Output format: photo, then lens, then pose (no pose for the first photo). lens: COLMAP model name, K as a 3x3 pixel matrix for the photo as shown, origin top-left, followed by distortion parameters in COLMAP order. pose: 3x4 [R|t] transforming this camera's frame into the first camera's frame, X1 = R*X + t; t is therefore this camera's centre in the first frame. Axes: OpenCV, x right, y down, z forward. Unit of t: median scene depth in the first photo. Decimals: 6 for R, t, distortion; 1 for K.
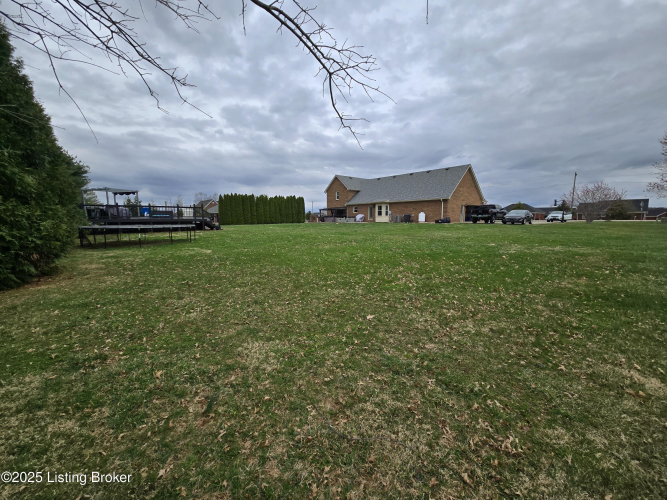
lens RADIAL K [[267.3, 0, 331.5], [0, 267.3, 252.3], [0, 0, 1]] dist [-0.002722, -0.000022]
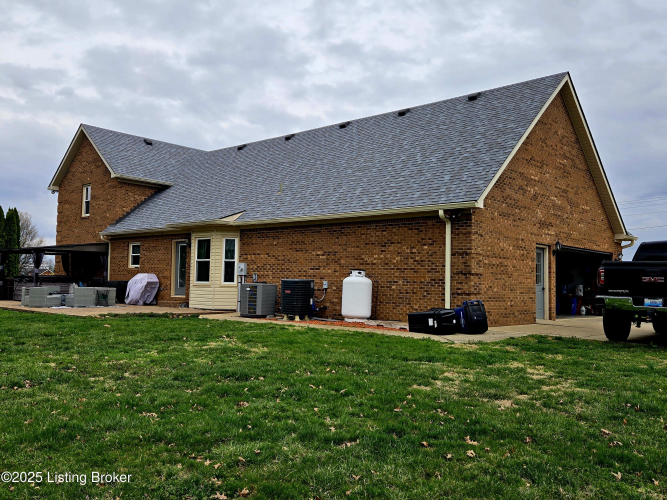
lens RADIAL K [[571.2, 0, 334.2], [0, 571.2, 250.5], [0, 0, 1]] dist [0.109770, -0.011221]
pose [[0.991926, 0.029382, 0.123368, 0.232581], [-0.007331, 0.984449, -0.175517, -0.076634], [-0.126607, 0.173196, 0.976716, 0.494035]]
